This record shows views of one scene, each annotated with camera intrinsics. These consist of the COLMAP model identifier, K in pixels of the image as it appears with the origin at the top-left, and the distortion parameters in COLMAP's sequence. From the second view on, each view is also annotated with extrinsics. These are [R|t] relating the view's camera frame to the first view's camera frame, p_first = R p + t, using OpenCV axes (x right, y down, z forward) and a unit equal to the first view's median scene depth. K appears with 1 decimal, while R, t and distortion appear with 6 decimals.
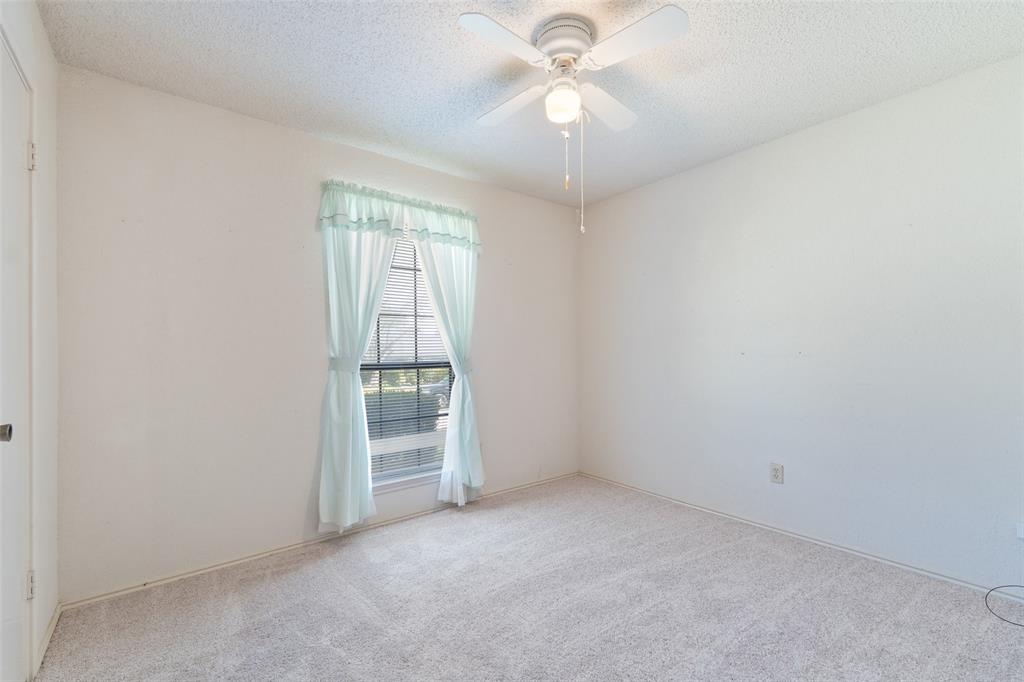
lens RADIAL K [[450.2, 0, 511.3], [0, 450.2, 347.0], [0, 0, 1]] dist [0.000736, 0.000184]
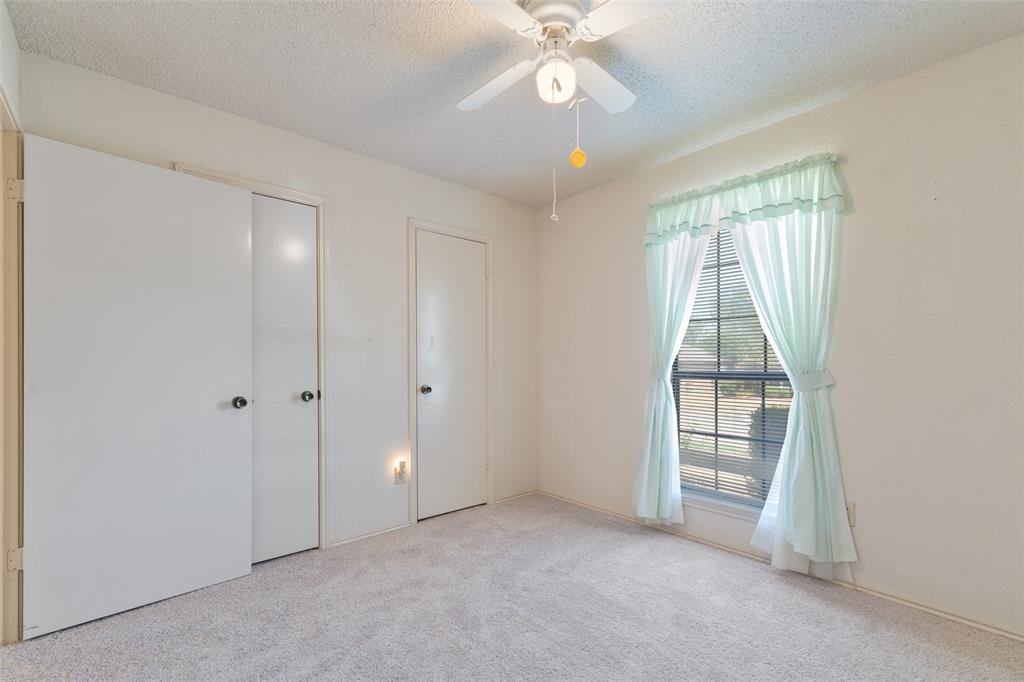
lens RADIAL K [[451.5, 0, 510.9], [0, 451.5, 359.5], [0, 0, 1]] dist [0.000549, 0.000068]
pose [[0.035916, 0.005001, -0.999342, 0.647479], [0.012036, 0.999913, 0.005436, 0.000483], [0.999282, -0.012223, 0.035853, 0.568421]]
